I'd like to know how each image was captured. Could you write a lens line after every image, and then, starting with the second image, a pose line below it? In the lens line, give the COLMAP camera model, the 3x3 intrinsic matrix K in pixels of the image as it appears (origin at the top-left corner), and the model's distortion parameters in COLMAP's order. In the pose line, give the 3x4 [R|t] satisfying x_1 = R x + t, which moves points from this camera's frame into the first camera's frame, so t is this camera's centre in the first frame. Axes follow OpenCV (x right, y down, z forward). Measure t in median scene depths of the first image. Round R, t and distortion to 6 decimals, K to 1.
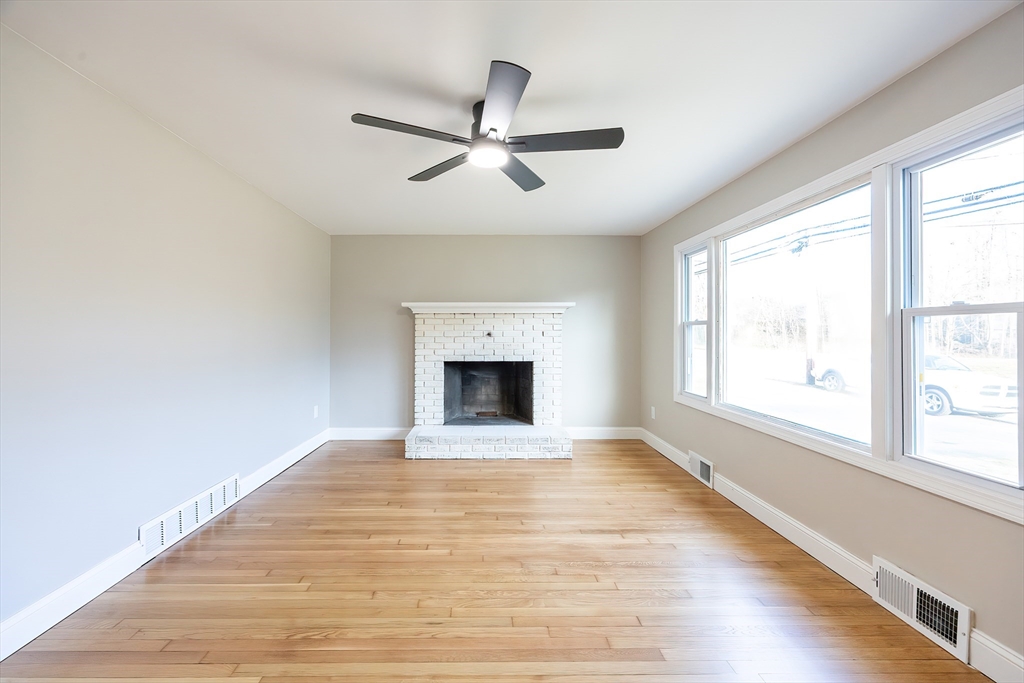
lens RADIAL K [[397.1, 0, 489.2], [0, 397.1, 330.3], [0, 0, 1]] dist [0.002034, 0.000046]
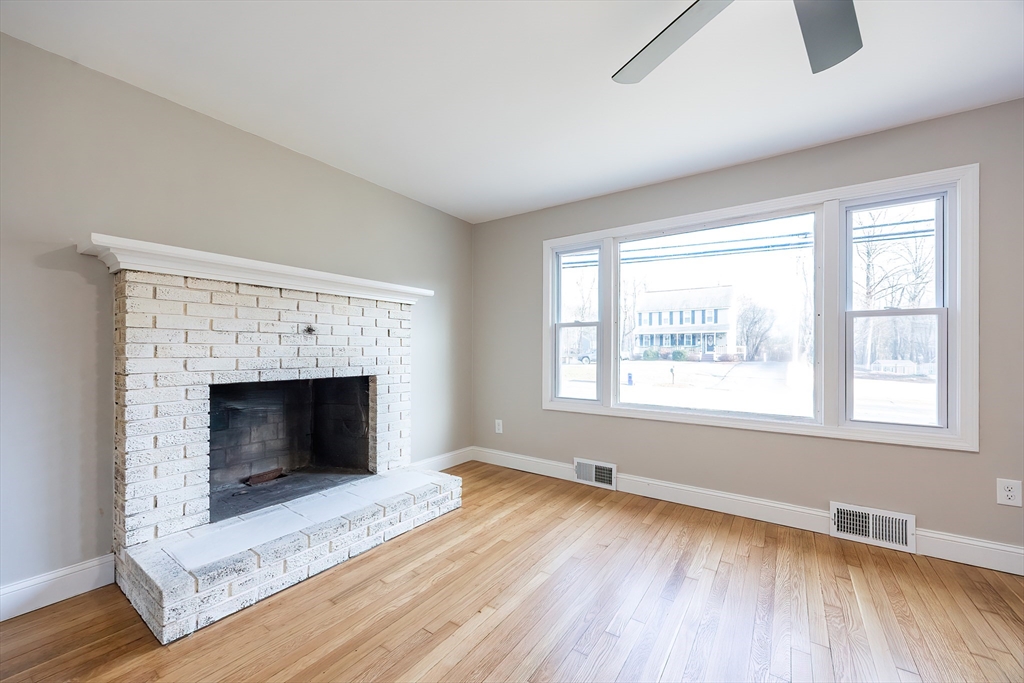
lens RADIAL K [[397.1, 0, 510.4], [0, 397.1, 352.1], [0, 0, 1]] dist [0.002034, 0.000046]
pose [[0.587710, -0.000666, 0.809072, -0.281846], [-0.010277, 0.999913, 0.008288, 0.033460], [-0.809007, -0.013186, 0.587652, 0.449690]]
